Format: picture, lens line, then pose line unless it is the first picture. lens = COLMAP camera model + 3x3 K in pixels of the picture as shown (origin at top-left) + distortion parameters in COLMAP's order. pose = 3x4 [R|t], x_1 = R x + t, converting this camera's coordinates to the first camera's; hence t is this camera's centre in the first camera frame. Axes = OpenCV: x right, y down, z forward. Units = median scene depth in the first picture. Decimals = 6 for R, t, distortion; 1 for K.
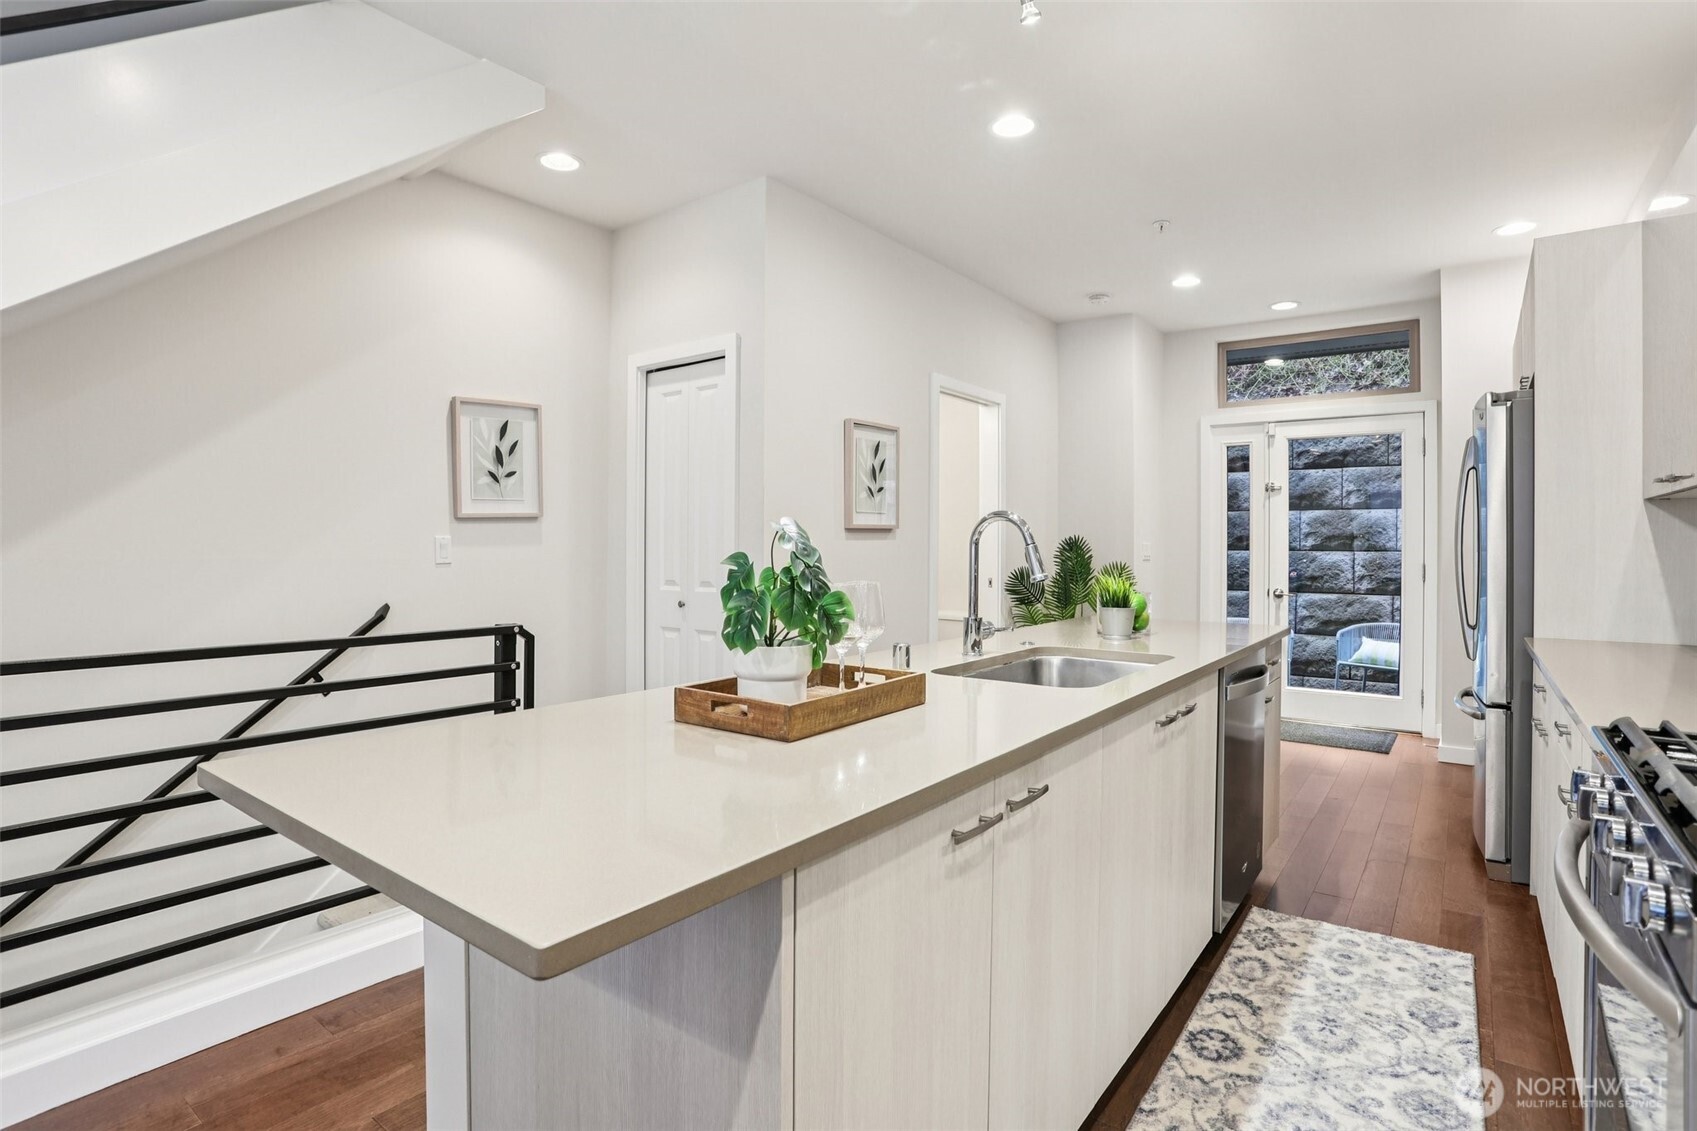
lens RADIAL K [[832.7, 0, 854.2], [0, 832.7, 545.0], [0, 0, 1]] dist [-0.017602, 0.001012]
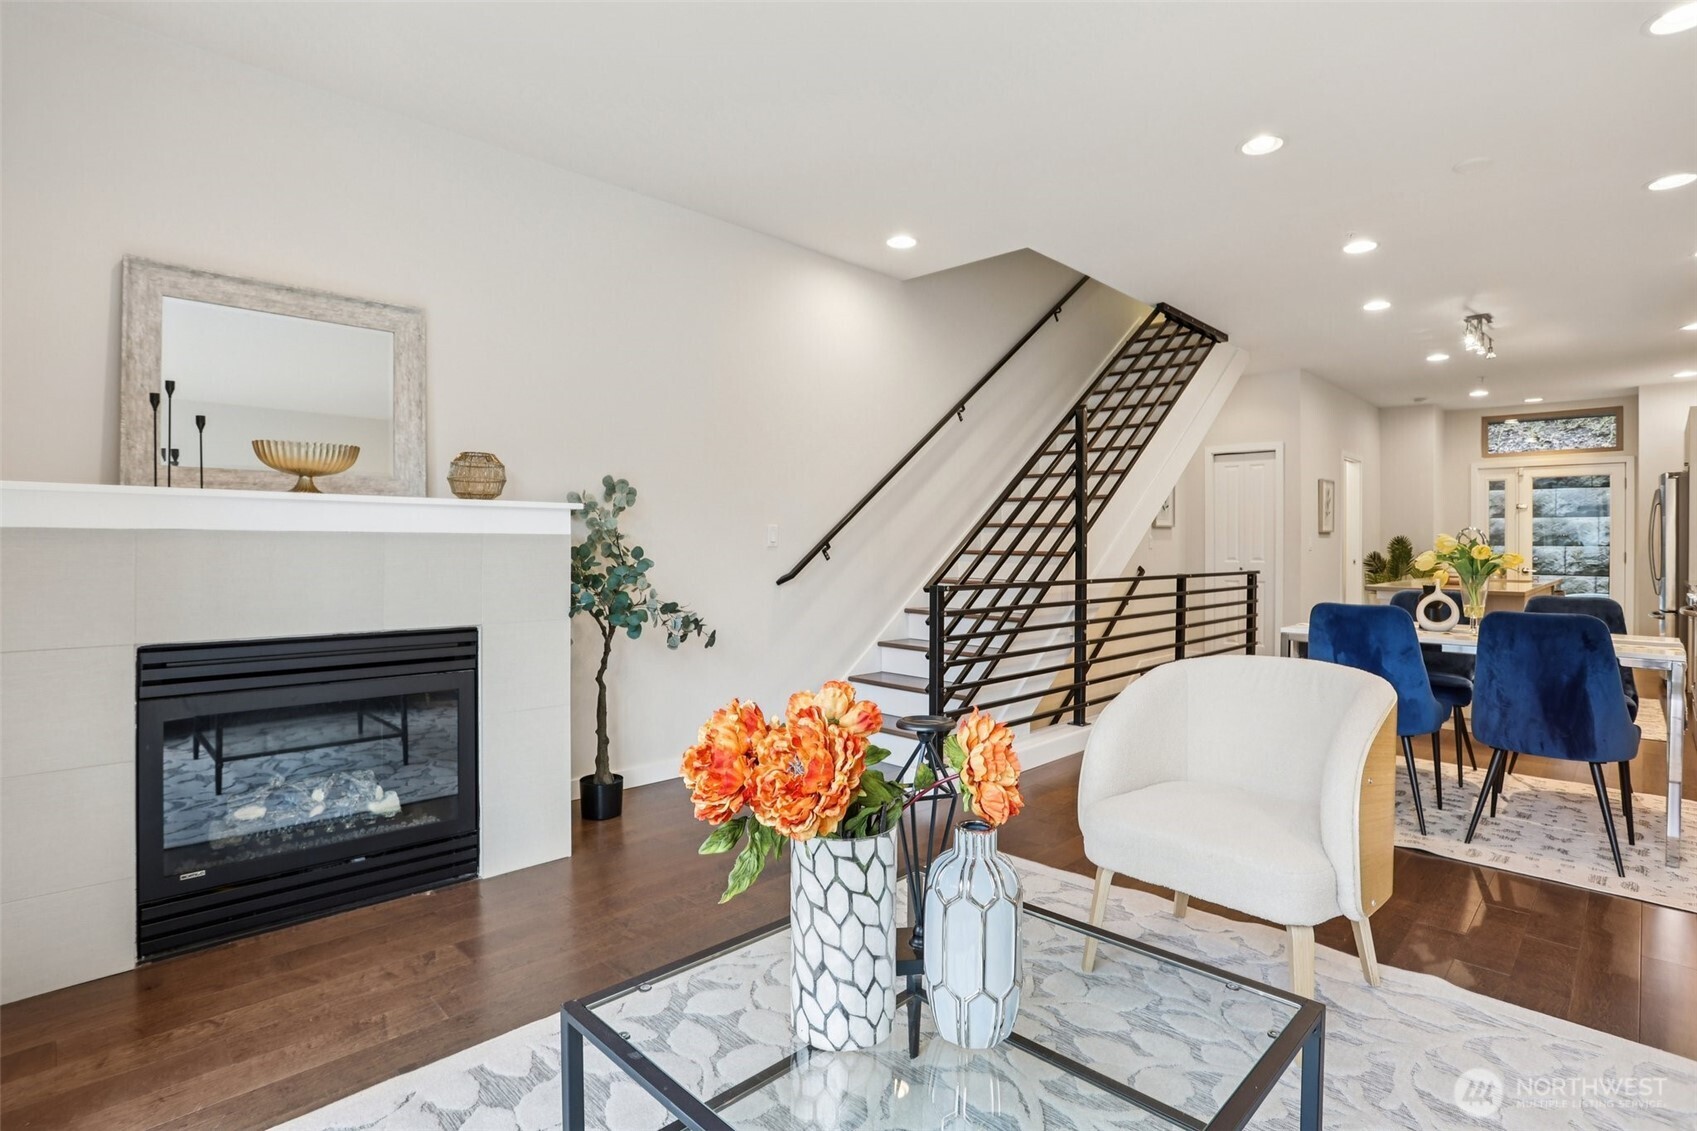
lens RADIAL K [[832.7, 0, 854.2], [0, 832.7, 545.0], [0, 0, 1]] dist [-0.017602, 0.001012]
pose [[0.991925, 0.002888, -0.126793, -0.613705], [-0.002405, 0.999989, 0.003963, 0.004108], [0.126803, -0.003626, 0.991921, -0.801892]]
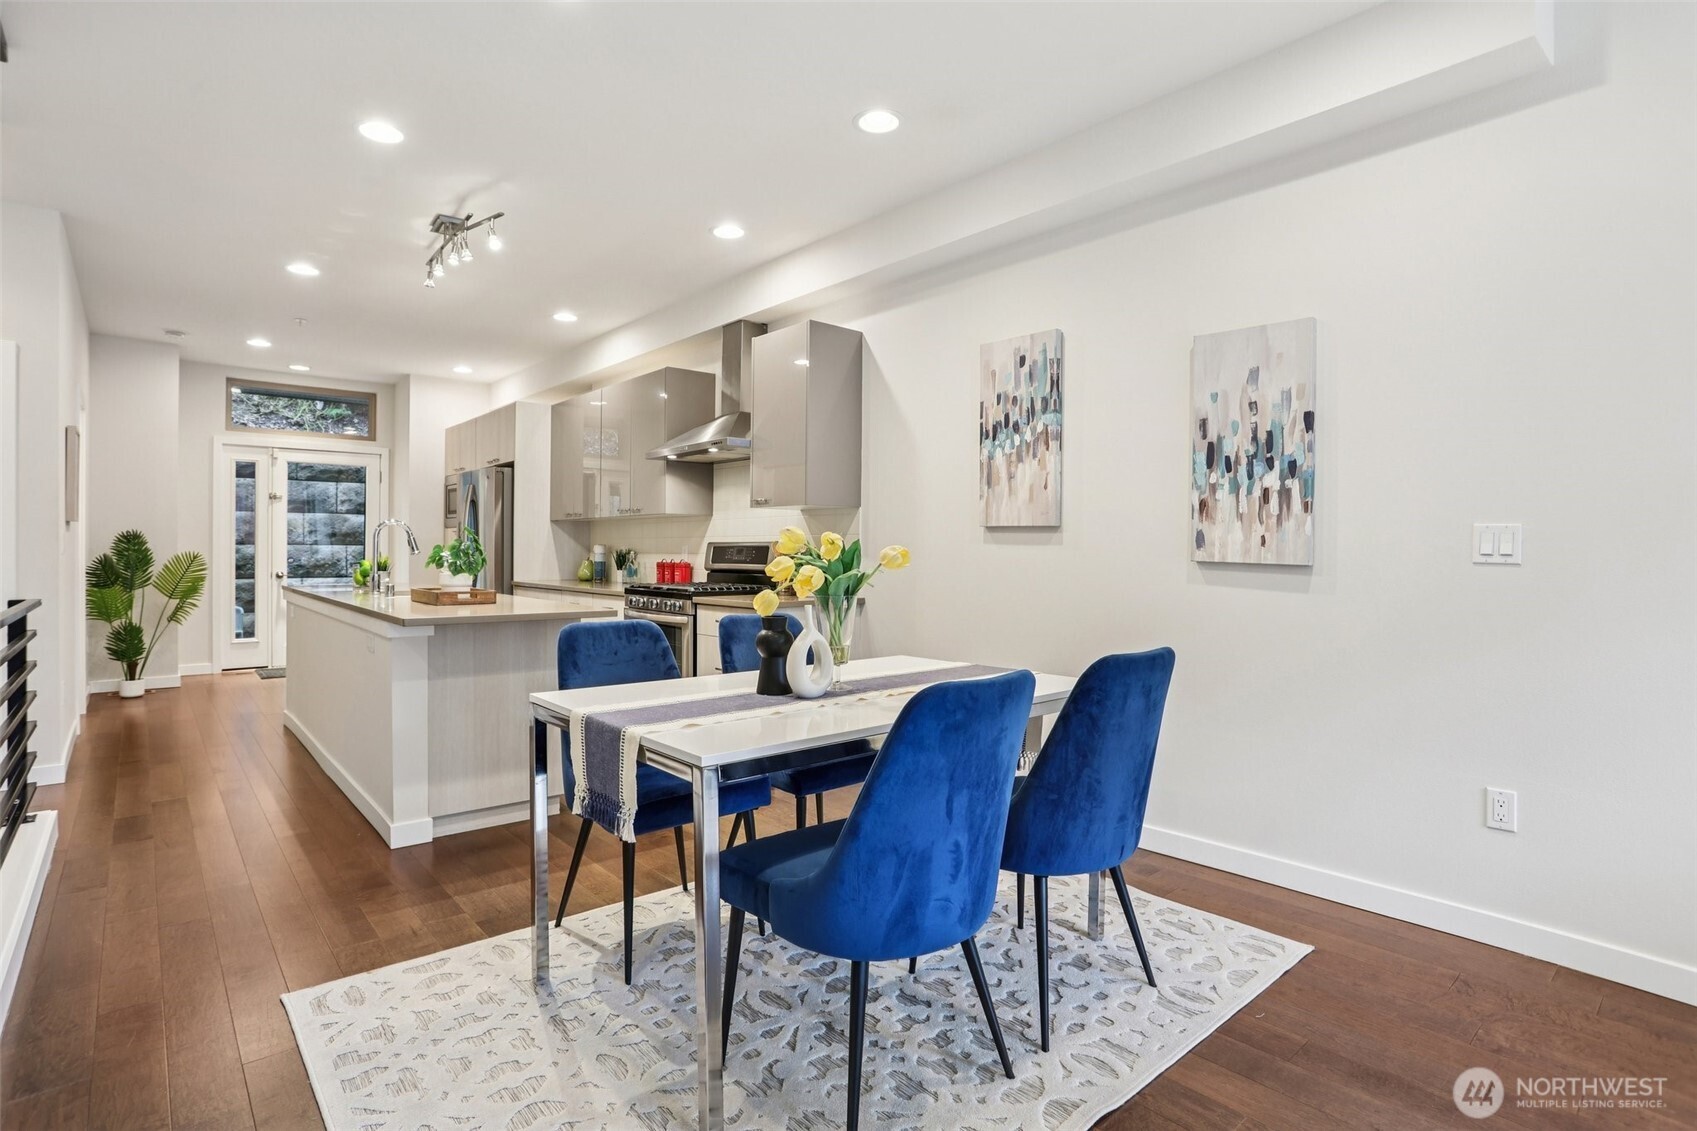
lens RADIAL K [[832.7, 0, 854.2], [0, 832.7, 545.0], [0, 0, 1]] dist [-0.017602, 0.001012]
pose [[0.212395, -0.001938, 0.977182, -0.609548], [-0.001518, 0.999996, 0.002313, 0.005197], [-0.977183, -0.001974, 0.212391, -0.195071]]
